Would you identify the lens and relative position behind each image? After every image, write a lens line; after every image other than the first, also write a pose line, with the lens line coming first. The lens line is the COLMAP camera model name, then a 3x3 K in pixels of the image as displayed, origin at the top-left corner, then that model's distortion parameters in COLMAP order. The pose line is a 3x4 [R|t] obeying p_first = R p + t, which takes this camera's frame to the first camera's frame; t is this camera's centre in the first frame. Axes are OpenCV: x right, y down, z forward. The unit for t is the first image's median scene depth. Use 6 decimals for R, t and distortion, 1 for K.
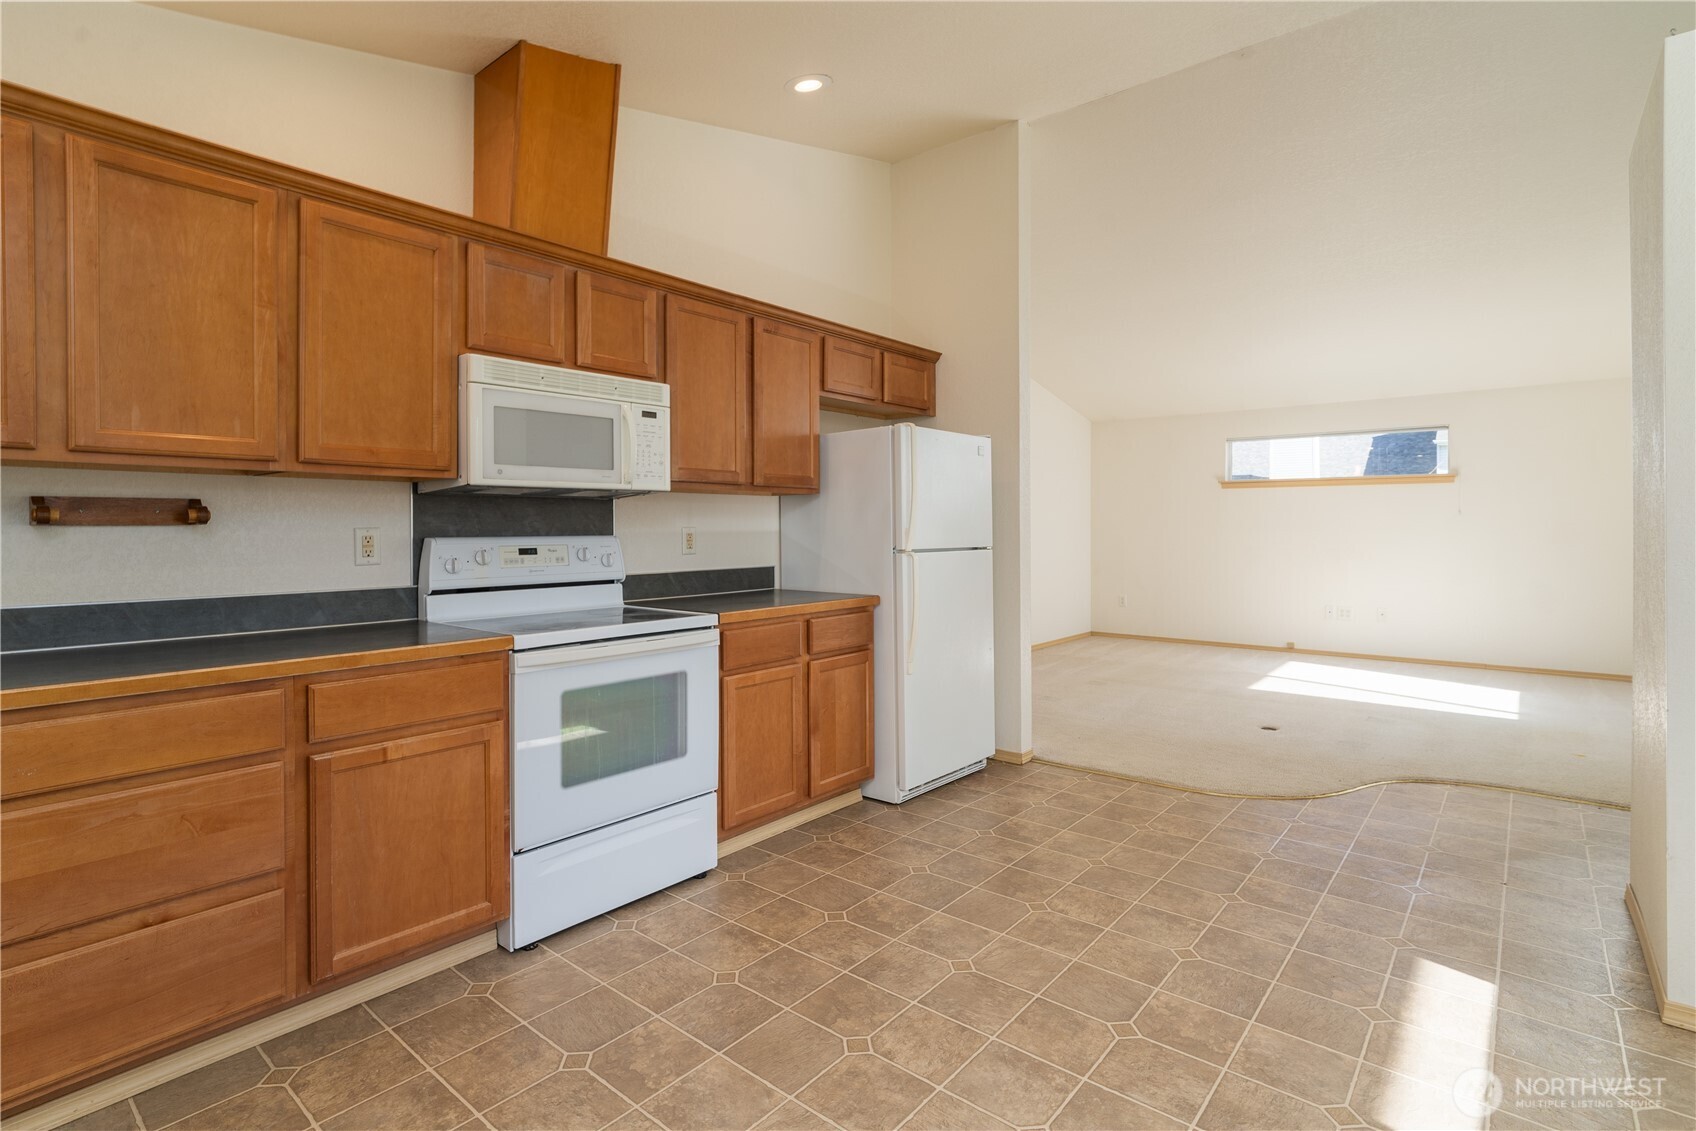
lens RADIAL K [[839.4, 0, 847.8], [0, 839.4, 525.9], [0, 0, 1]] dist [-0.002771, 0.000029]
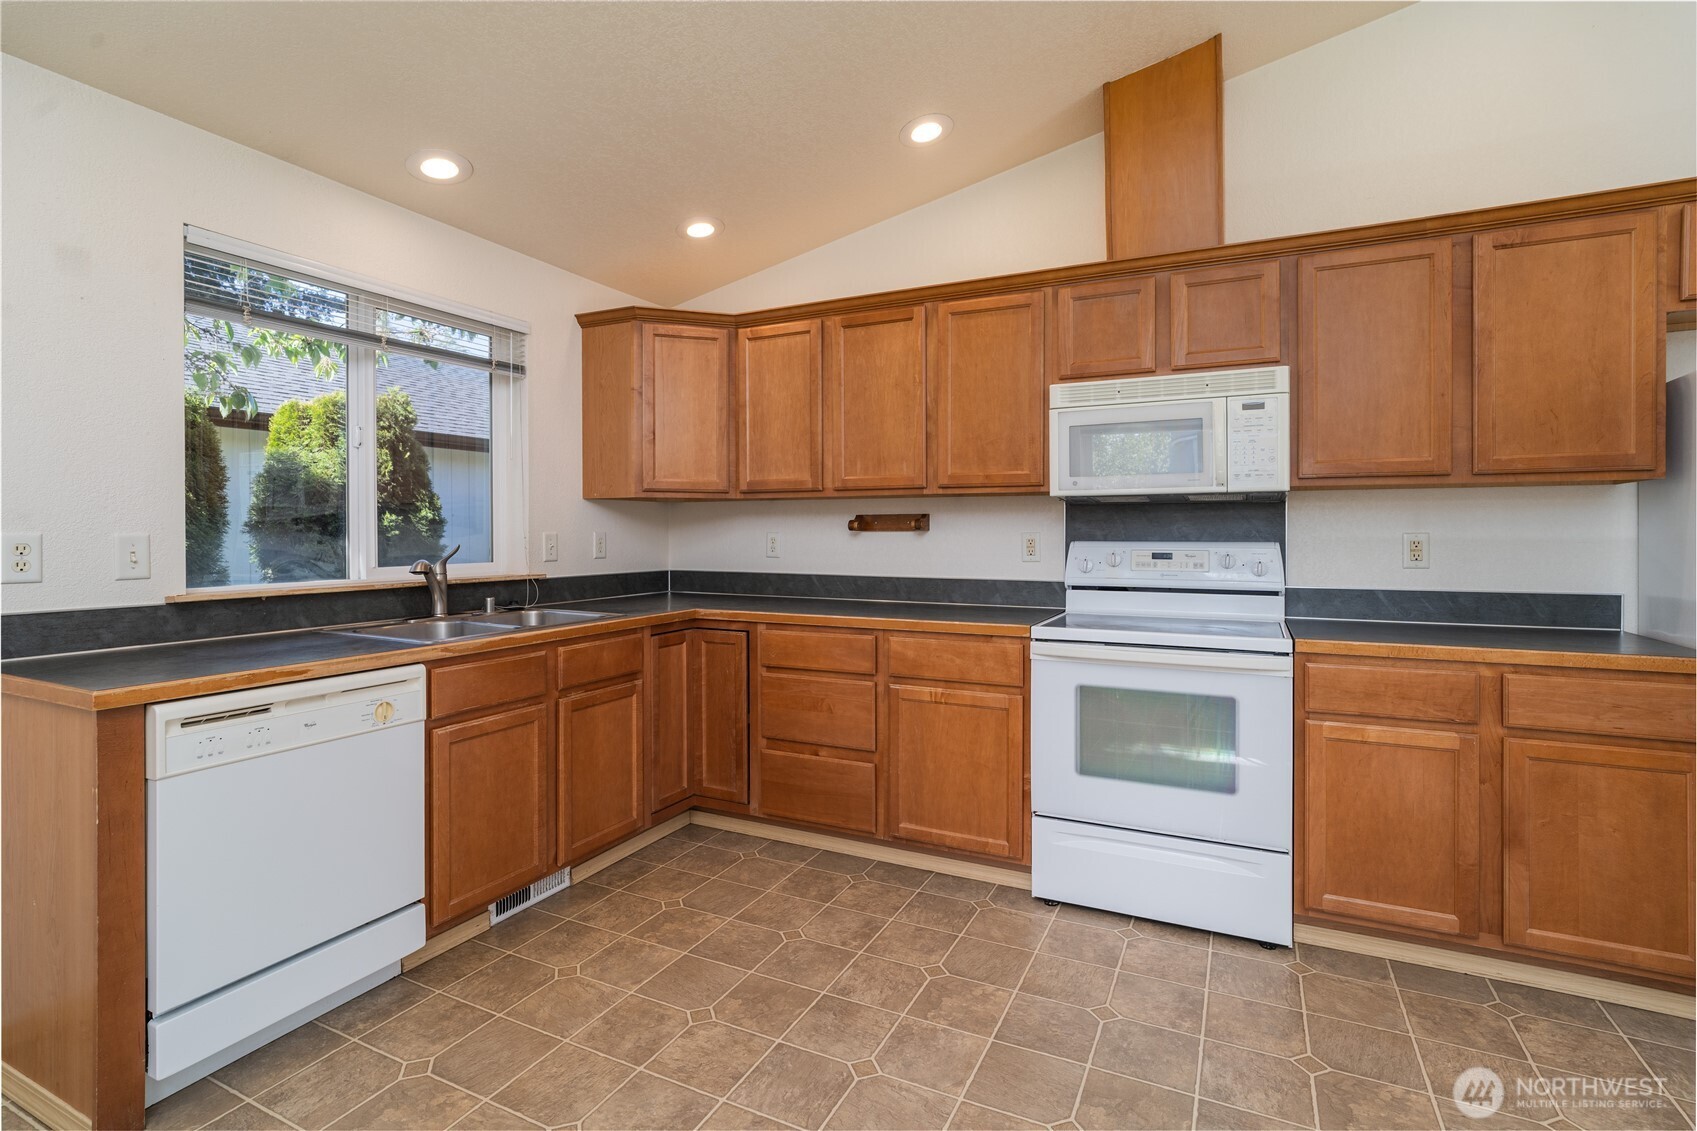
lens RADIAL K [[815.2, 0, 825.7], [0, 815.2, 532.9], [0, 0, 1]] dist [-0.001213, 0.000806]
pose [[0.225933, 0.004536, -0.974132, 0.539162], [0.001282, 0.999987, 0.004954, -0.003743], [0.974142, -0.002369, 0.225925, 0.394048]]
